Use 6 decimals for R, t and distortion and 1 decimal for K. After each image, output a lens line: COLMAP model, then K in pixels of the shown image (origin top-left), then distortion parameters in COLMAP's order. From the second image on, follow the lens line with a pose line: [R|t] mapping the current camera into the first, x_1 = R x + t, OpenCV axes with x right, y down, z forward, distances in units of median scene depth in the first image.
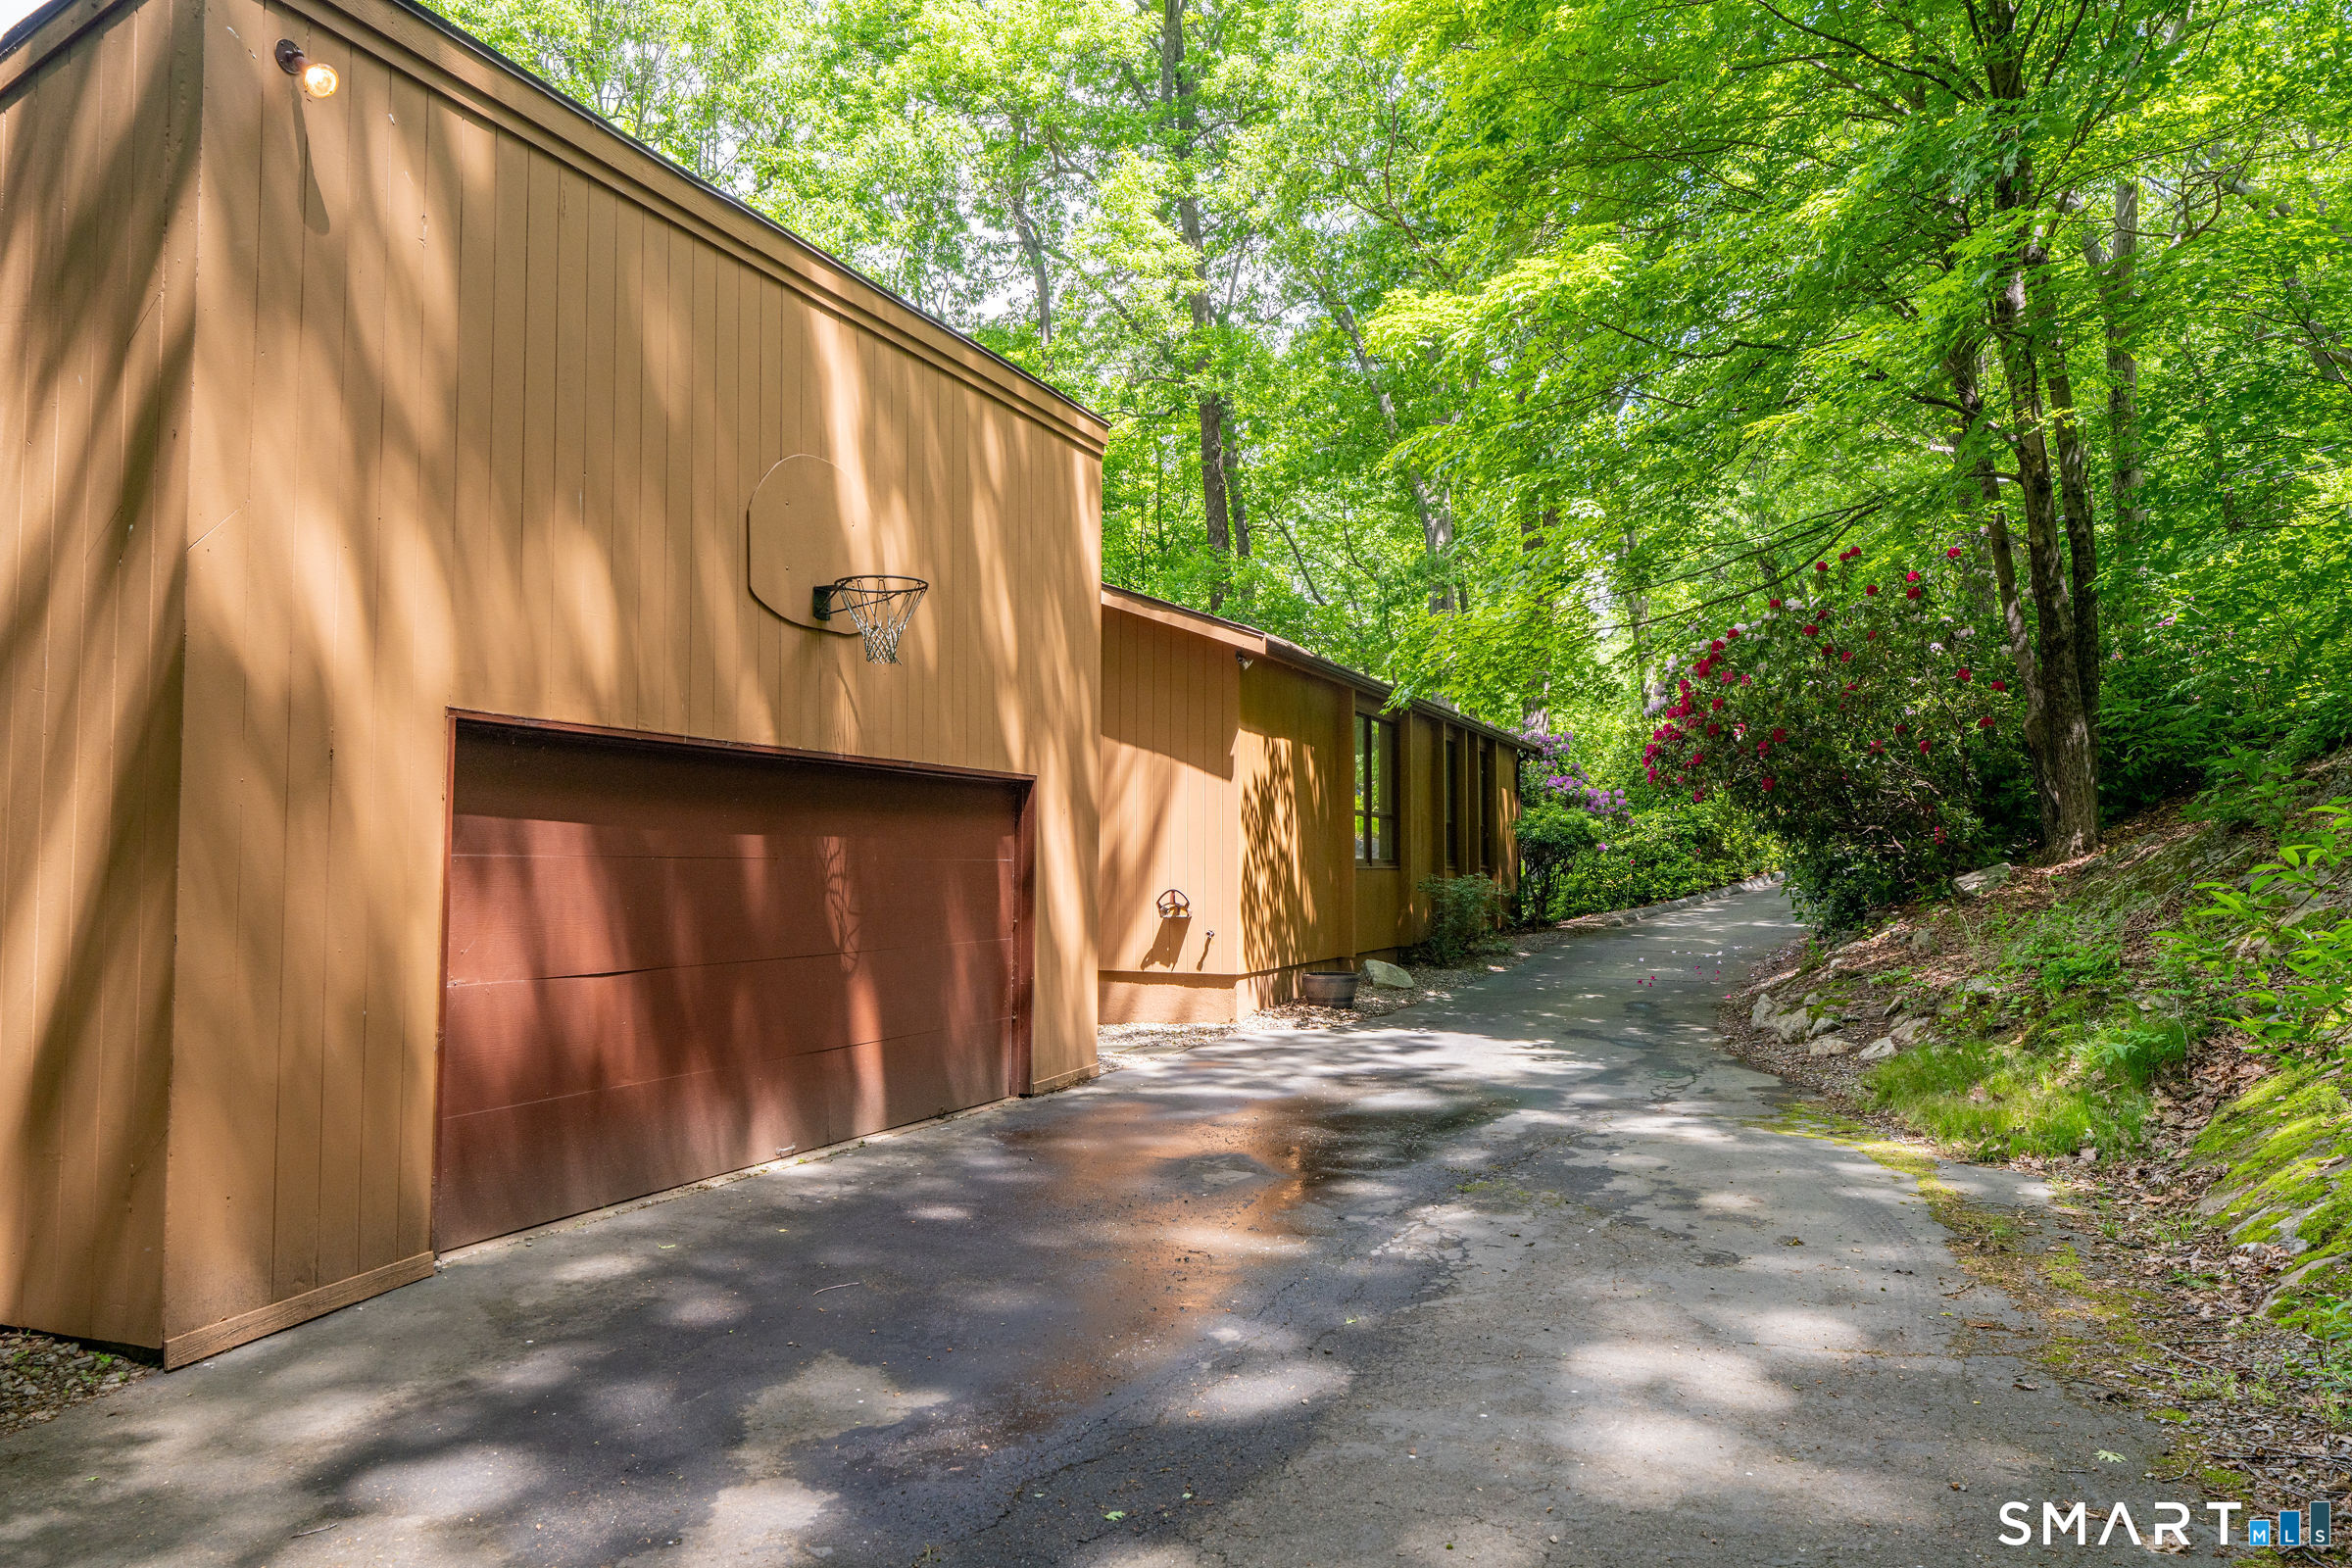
lens RADIAL K [[1595.0, 0, 1177.7], [0, 1595.0, 789.3], [0, 0, 1]] dist [-0.000861, 0.000311]
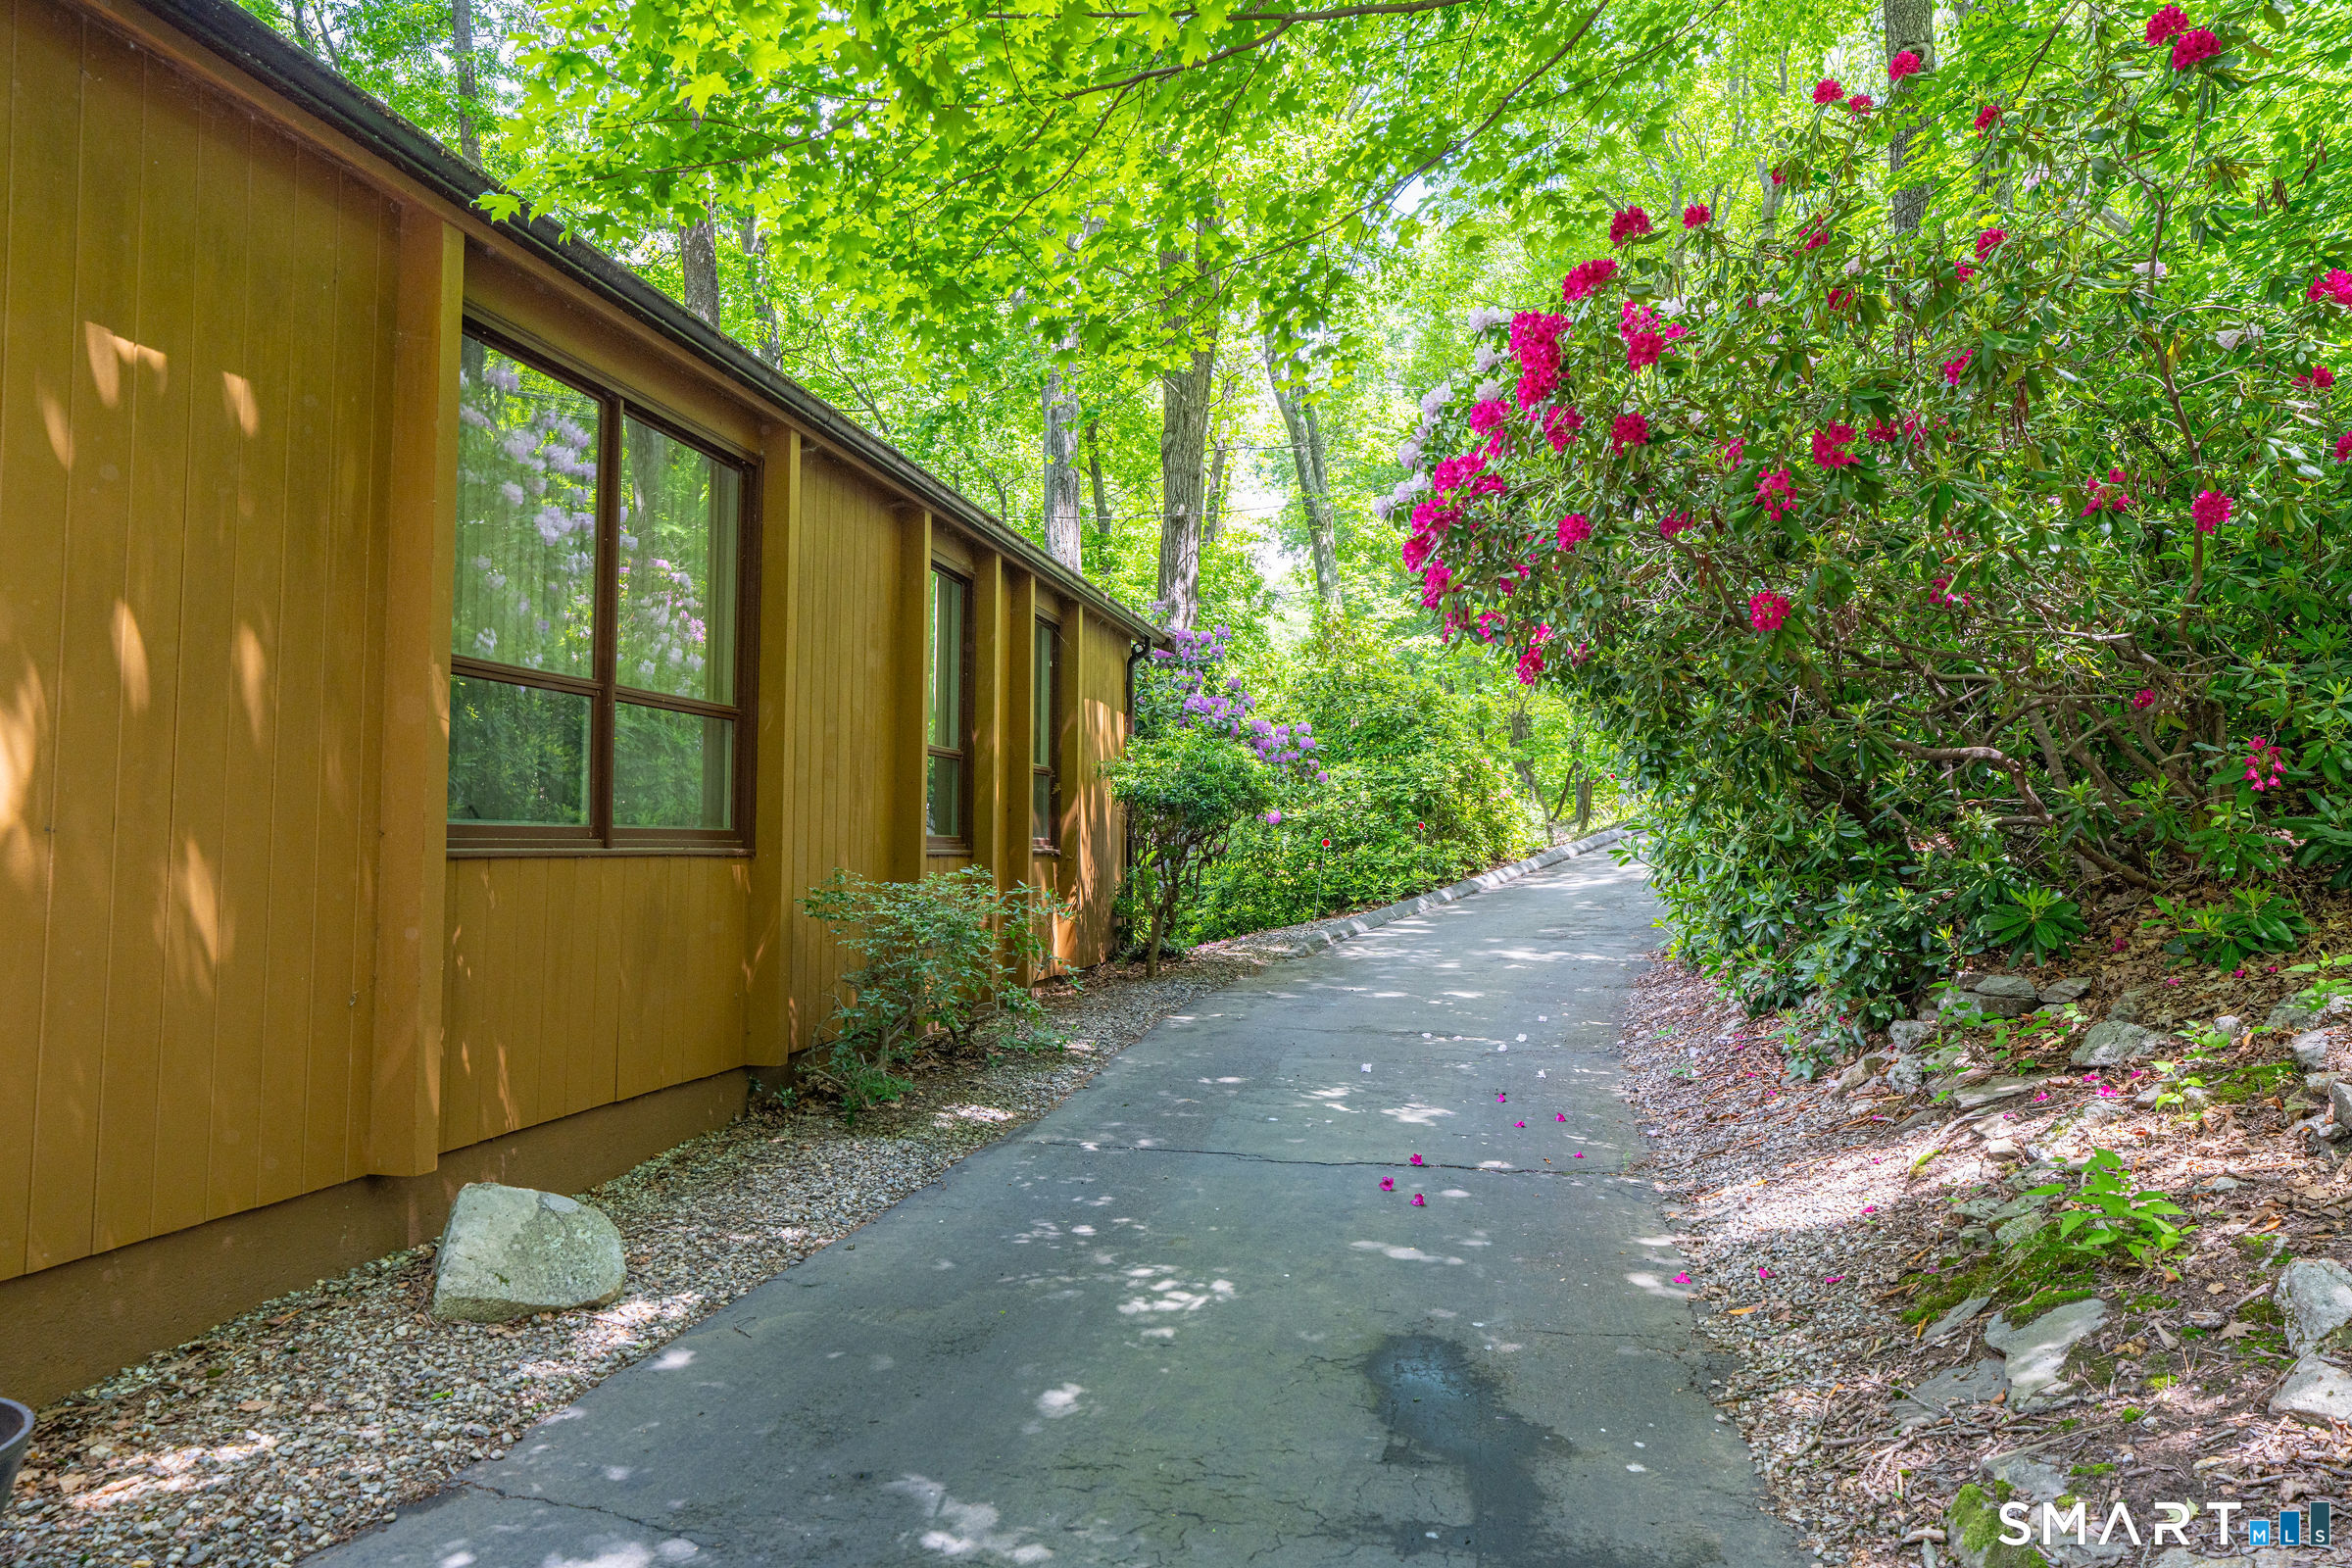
lens RADIAL K [[1595.0, 0, 1174.5], [0, 1595.0, 783.5], [0, 0, 1]] dist [-0.000861, 0.000311]
pose [[0.979784, 0.017101, 0.199328, 0.116659], [-0.019214, 0.999778, 0.008672, 0.020247], [-0.199135, -0.012326, 0.979895, 0.447290]]
